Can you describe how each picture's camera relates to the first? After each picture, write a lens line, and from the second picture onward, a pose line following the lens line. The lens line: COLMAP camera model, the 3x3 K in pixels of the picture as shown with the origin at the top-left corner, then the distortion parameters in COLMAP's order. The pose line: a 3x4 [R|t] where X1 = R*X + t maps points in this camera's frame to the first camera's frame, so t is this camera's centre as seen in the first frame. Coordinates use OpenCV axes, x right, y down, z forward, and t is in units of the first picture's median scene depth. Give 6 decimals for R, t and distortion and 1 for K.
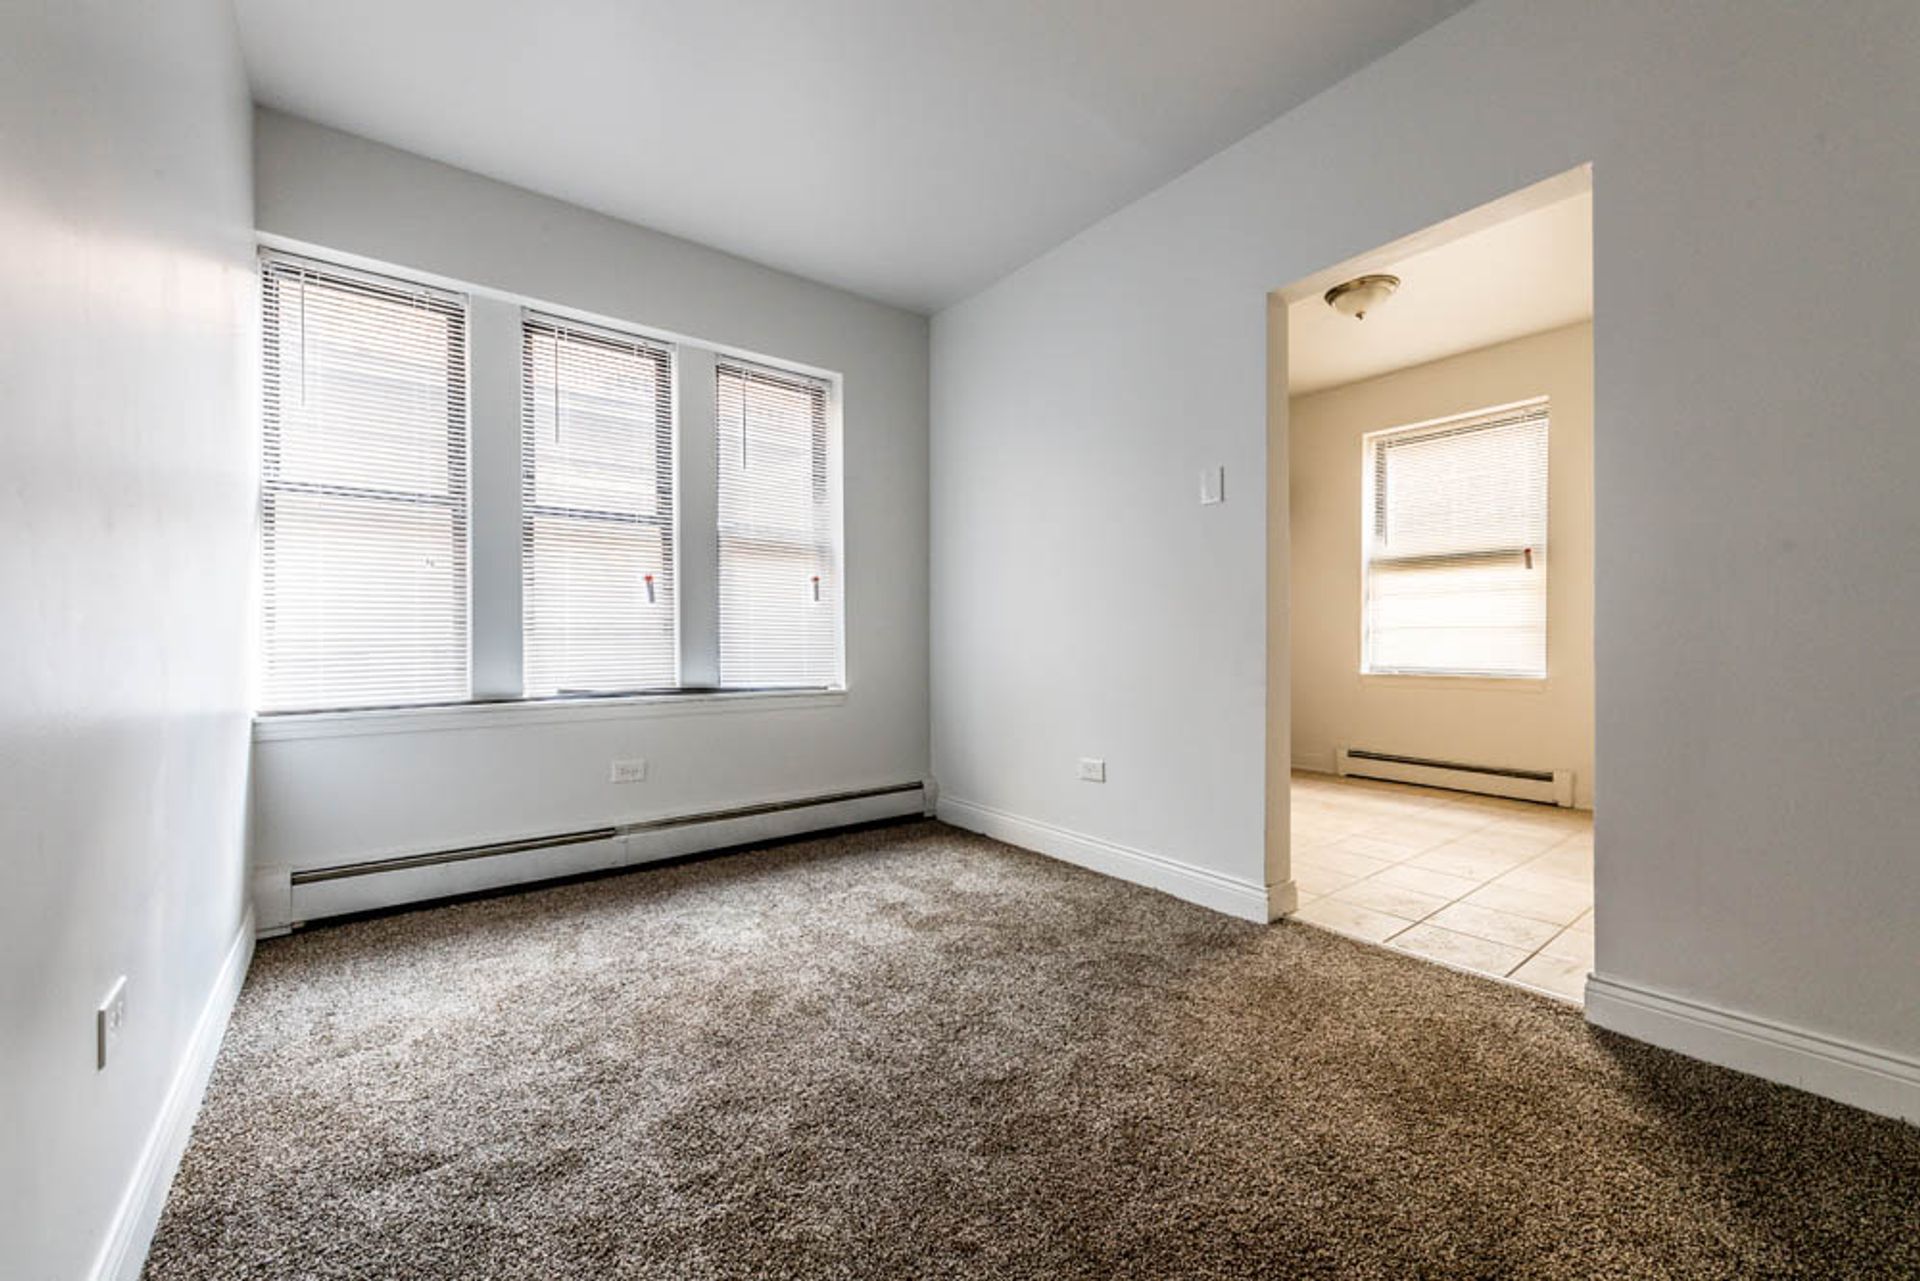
lens RADIAL K [[761.7, 0, 961.7], [0, 761.7, 650.5], [0, 0, 1]] dist [0.015333, -0.005008]
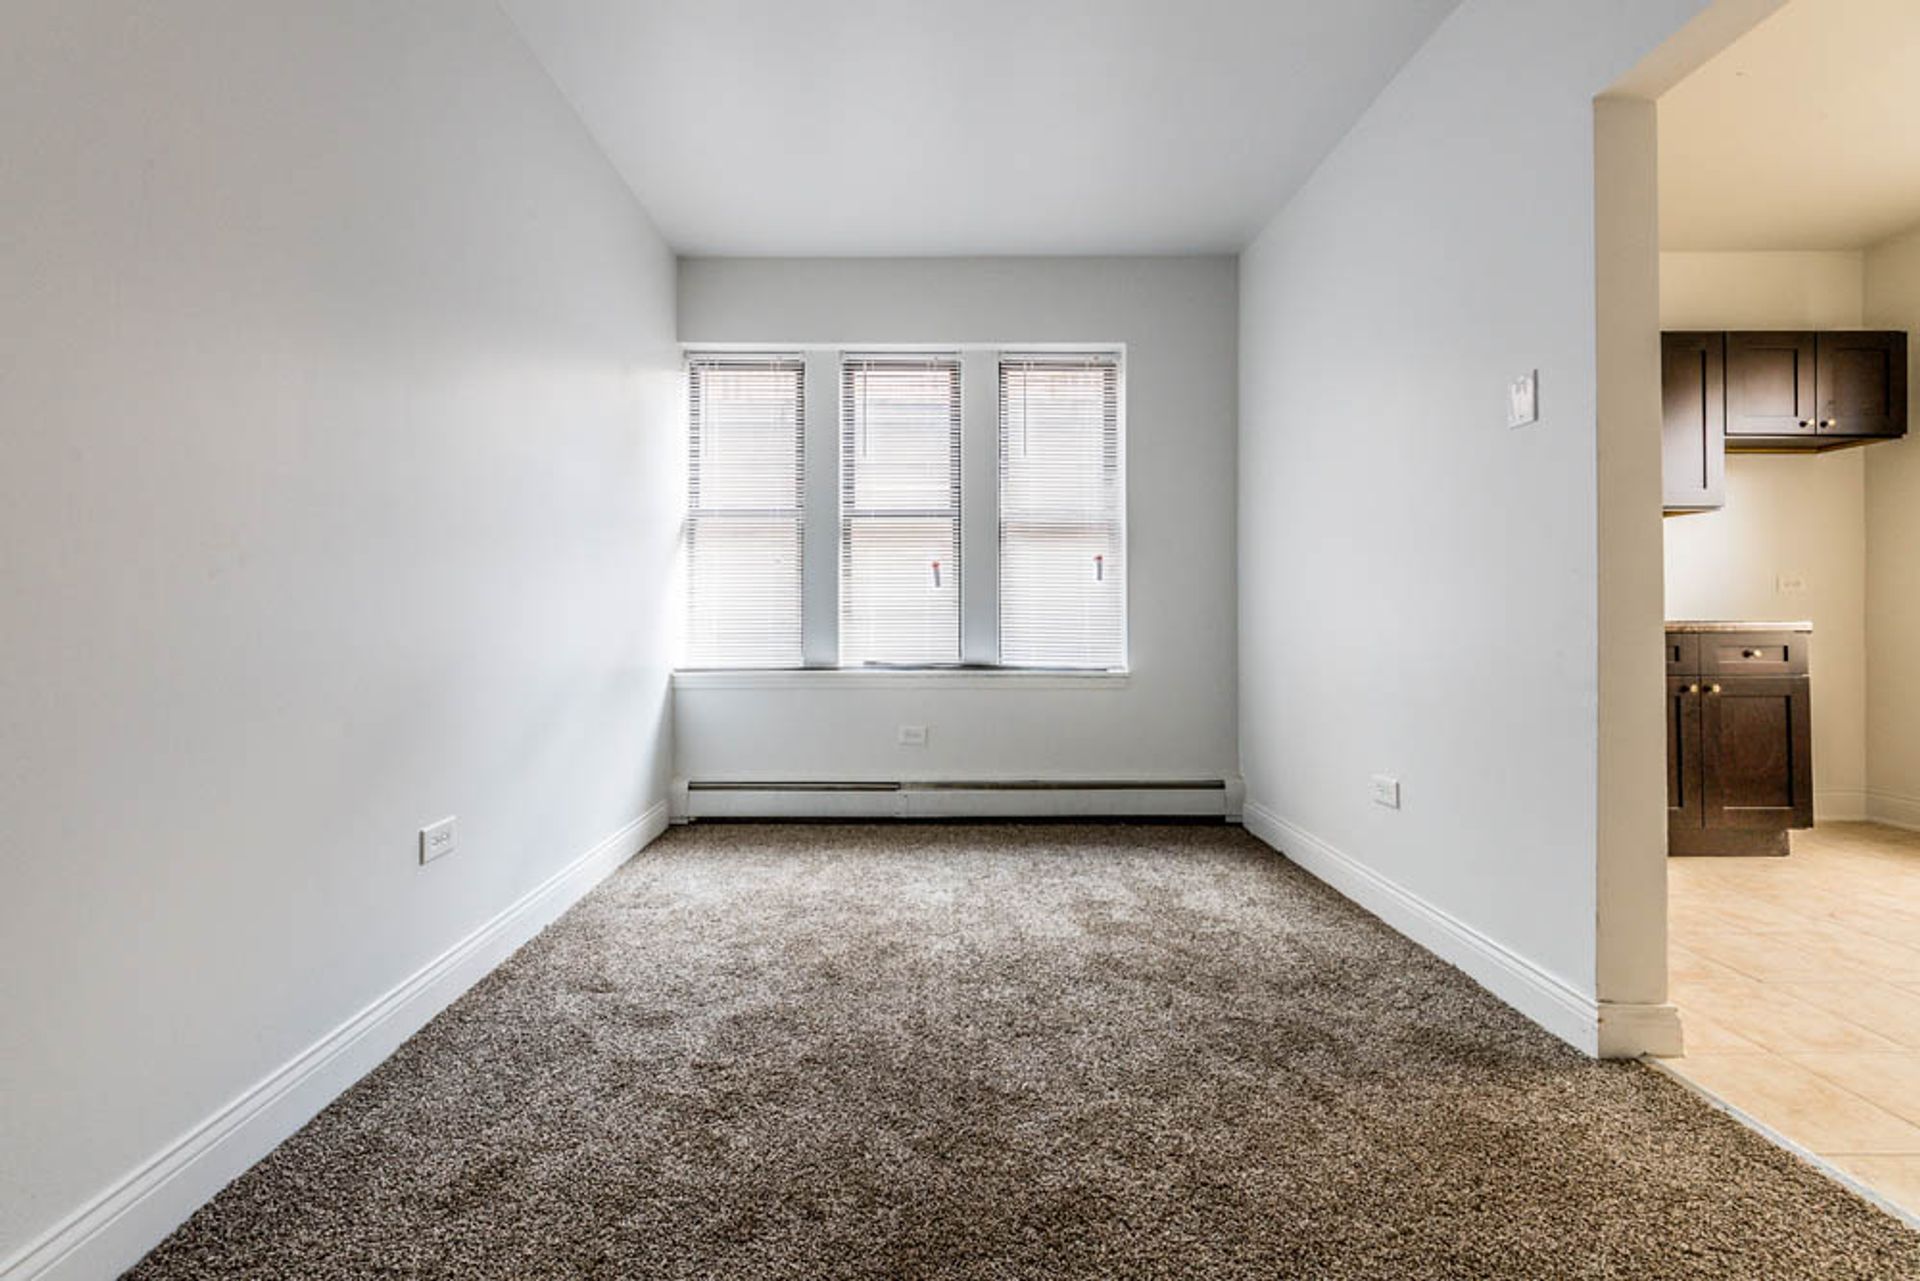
lens RADIAL K [[761.7, 0, 891.8], [0, 761.7, 619.0], [0, 0, 1]] dist [0.015333, -0.005008]
pose [[0.789786, 0.001070, -0.613381, 0.279269], [-0.010092, 0.999886, -0.011250, -0.002944], [0.613299, 0.015075, 0.789707, 0.092634]]
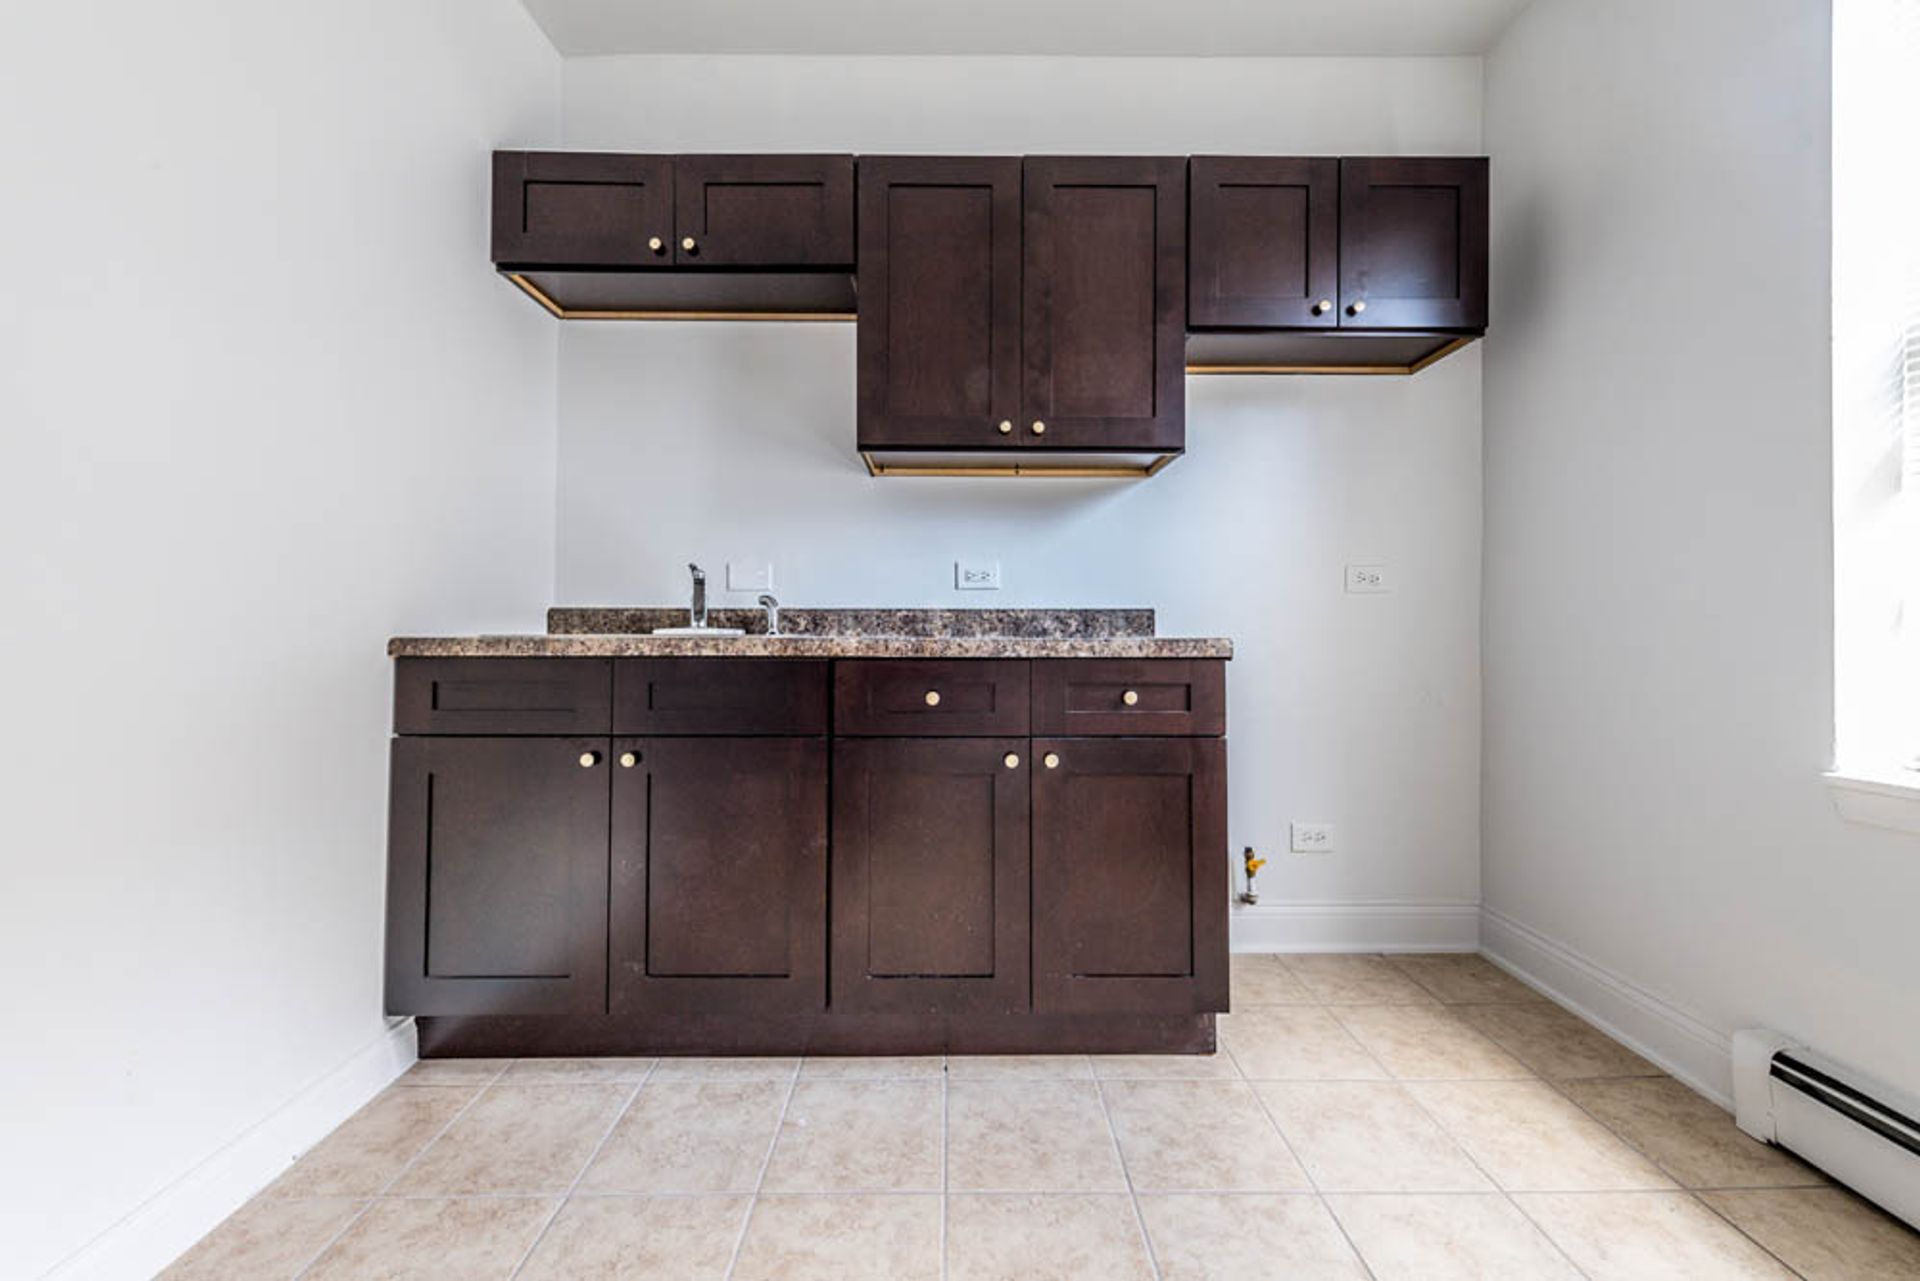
lens RADIAL K [[761.7, 0, 949.6], [0, 761.7, 629.2], [0, 0, 1]] dist [0.015333, -0.005008]
pose [[0.807626, 0.005817, -0.589667, 0.822963], [-0.014951, 0.999832, -0.010615, -0.024239], [0.589506, 0.017389, 0.807577, 1.156130]]
